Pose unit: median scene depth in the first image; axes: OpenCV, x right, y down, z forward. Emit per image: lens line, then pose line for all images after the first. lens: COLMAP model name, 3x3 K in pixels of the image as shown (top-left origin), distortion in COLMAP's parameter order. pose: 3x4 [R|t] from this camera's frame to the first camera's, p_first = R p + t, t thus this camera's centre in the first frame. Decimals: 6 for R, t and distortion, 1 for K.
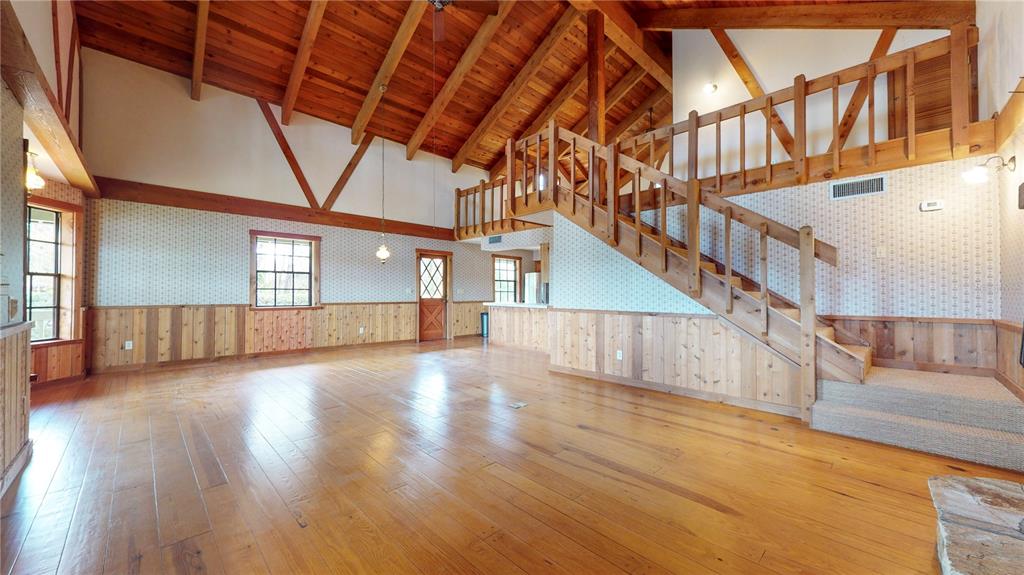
lens RADIAL K [[377.9, 0, 512.0], [0, 377.9, 287.5], [0, 0, 1]] dist [0.000121, 0.000005]
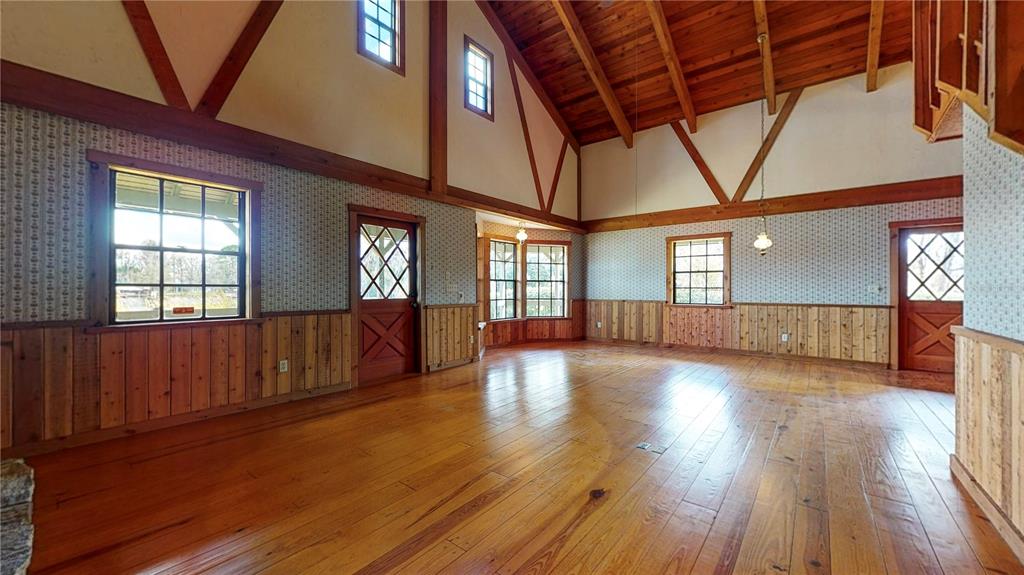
lens RADIAL K [[377.9, 0, 512.0], [0, 377.9, 287.5], [0, 0, 1]] dist [0.000121, 0.000005]
pose [[0.110607, -0.009965, -0.993814, 0.382198], [0.014535, 0.999859, -0.008408, 0.004381], [0.993758, -0.013515, 0.110736, 0.359028]]
